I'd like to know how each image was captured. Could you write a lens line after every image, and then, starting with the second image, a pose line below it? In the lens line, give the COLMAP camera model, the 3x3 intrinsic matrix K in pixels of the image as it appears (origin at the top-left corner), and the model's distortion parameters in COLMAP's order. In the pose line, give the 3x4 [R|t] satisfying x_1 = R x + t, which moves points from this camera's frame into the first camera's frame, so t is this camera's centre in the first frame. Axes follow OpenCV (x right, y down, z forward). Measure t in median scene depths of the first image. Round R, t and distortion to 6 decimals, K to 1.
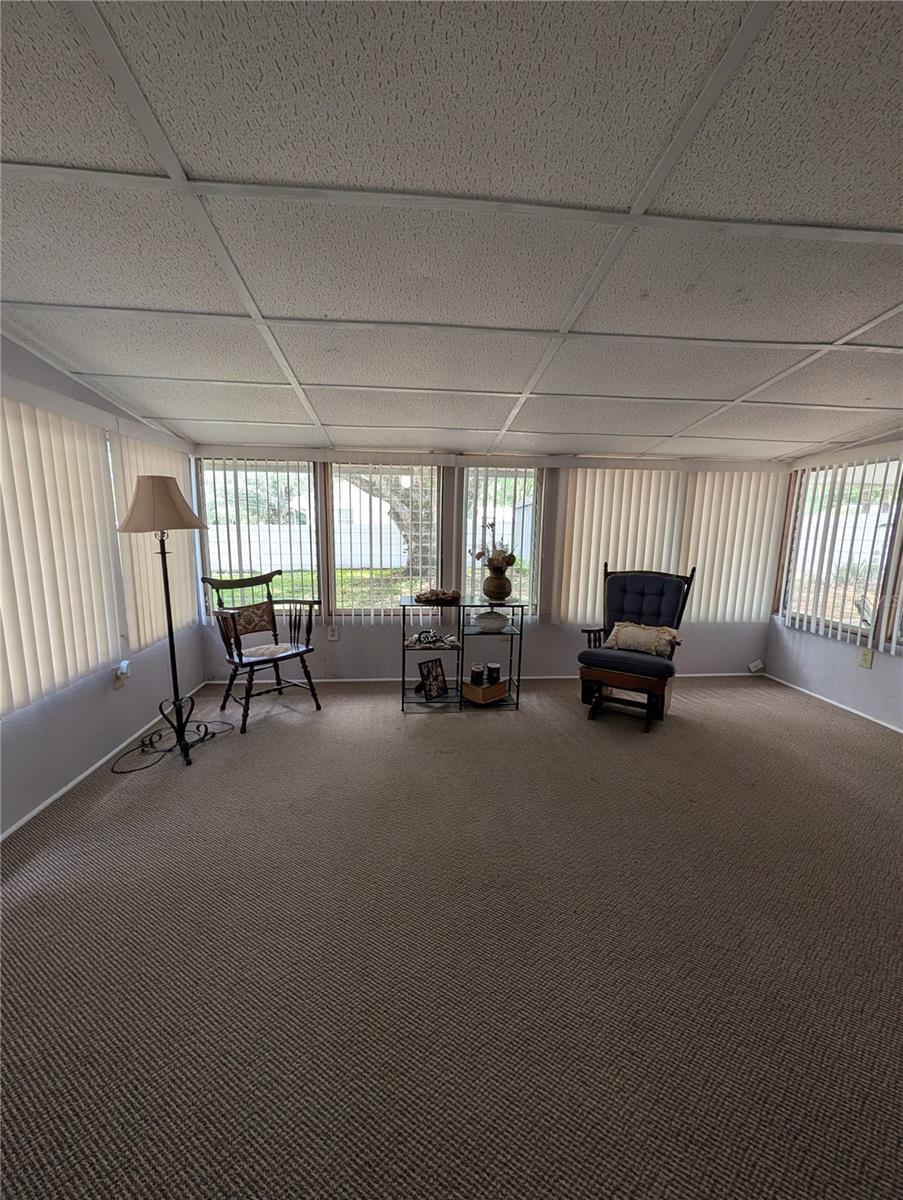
lens RADIAL K [[461.8, 0, 450.2], [0, 461.8, 598.8], [0, 0, 1]] dist [-0.000898, 0.000523]
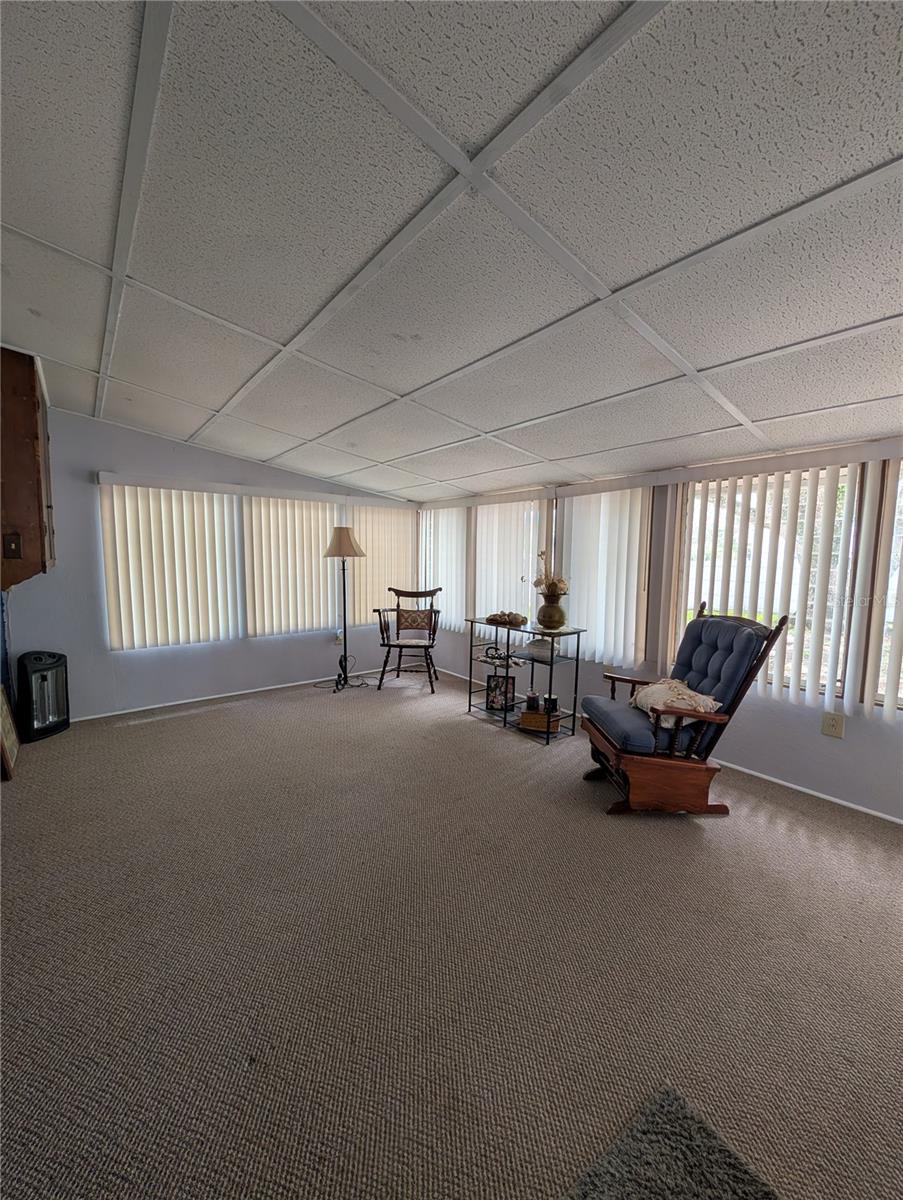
lens RADIAL K [[448.4, 0, 451.5], [0, 448.4, 600.0], [0, 0, 1]] dist [-0.000789, 0.000235]
pose [[0.574305, 0.075865, -0.815118, 0.764385], [-0.137863, 0.990439, -0.004951, -0.024405], [0.806949, 0.115218, 0.579273, 0.274914]]
